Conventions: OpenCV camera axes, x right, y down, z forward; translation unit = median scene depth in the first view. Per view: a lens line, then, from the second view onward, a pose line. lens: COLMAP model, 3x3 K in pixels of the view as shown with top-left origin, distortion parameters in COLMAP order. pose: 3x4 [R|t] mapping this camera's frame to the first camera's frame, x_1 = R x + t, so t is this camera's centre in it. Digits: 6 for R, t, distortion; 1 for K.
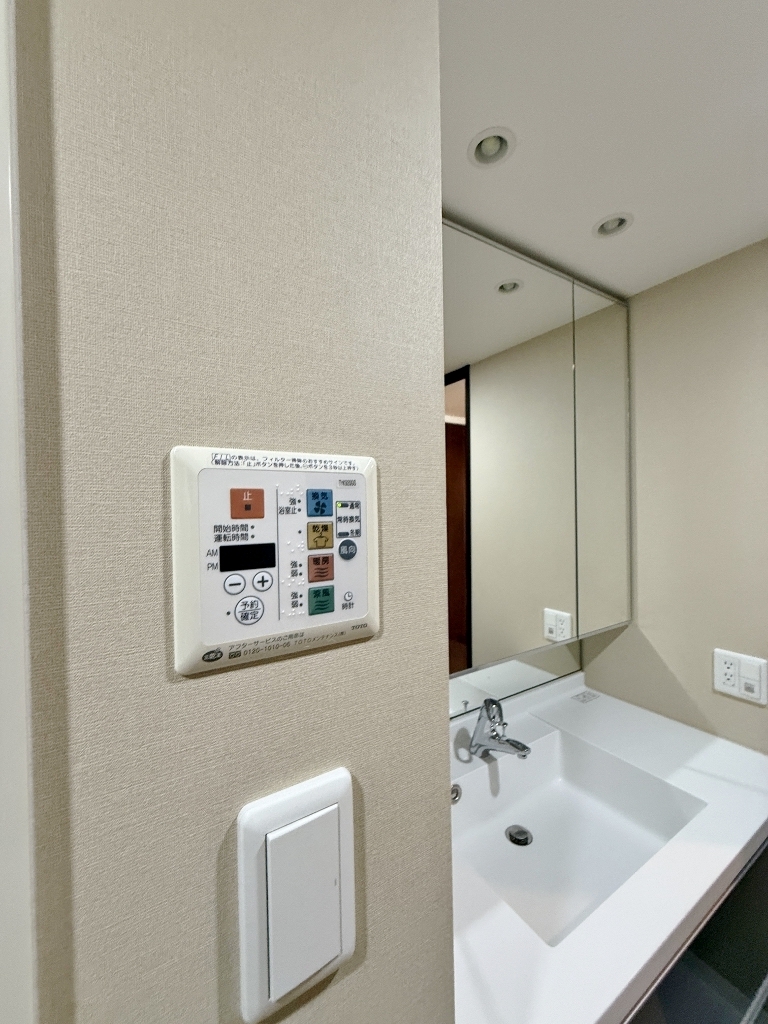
lens RADIAL K [[408.8, 0, 382.7], [0, 408.8, 510.3], [0, 0, 1]] dist [0.000868, 0.000557]
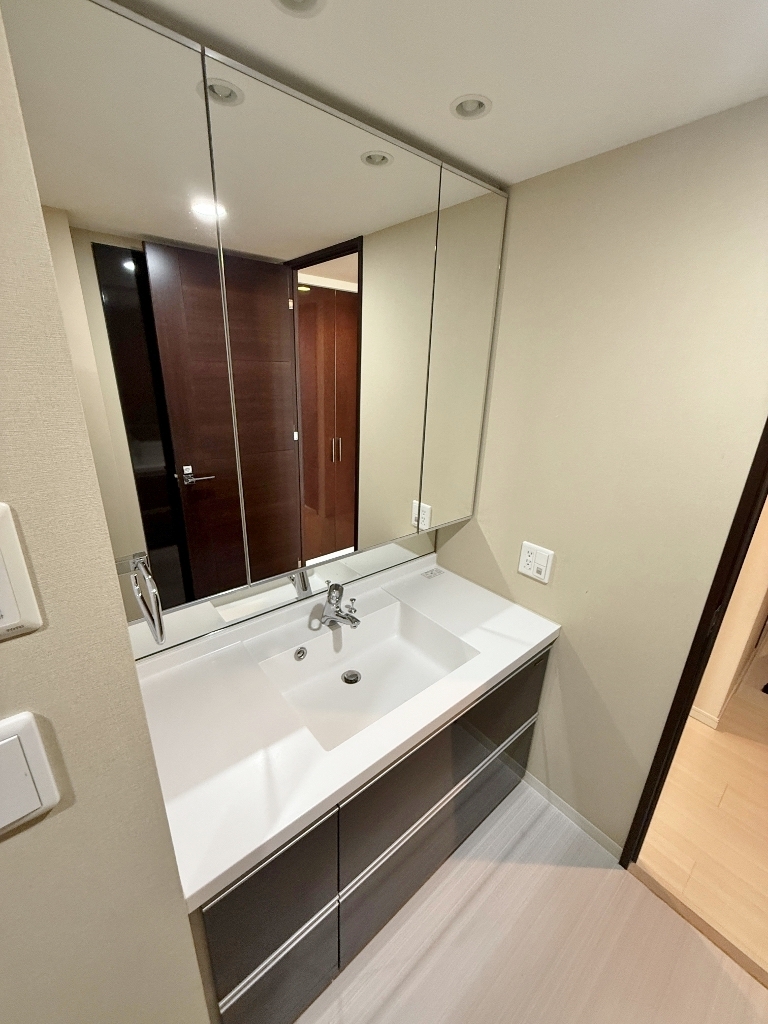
lens RADIAL K [[408.8, 0, 382.7], [0, 408.8, 510.3], [0, 0, 1]] dist [0.000868, 0.000557]
pose [[0.989608, -0.000060, 0.143794, 0.215130], [-0.046752, 0.945533, 0.322152, -0.130607], [-0.135981, -0.325527, 0.935704, -0.068434]]
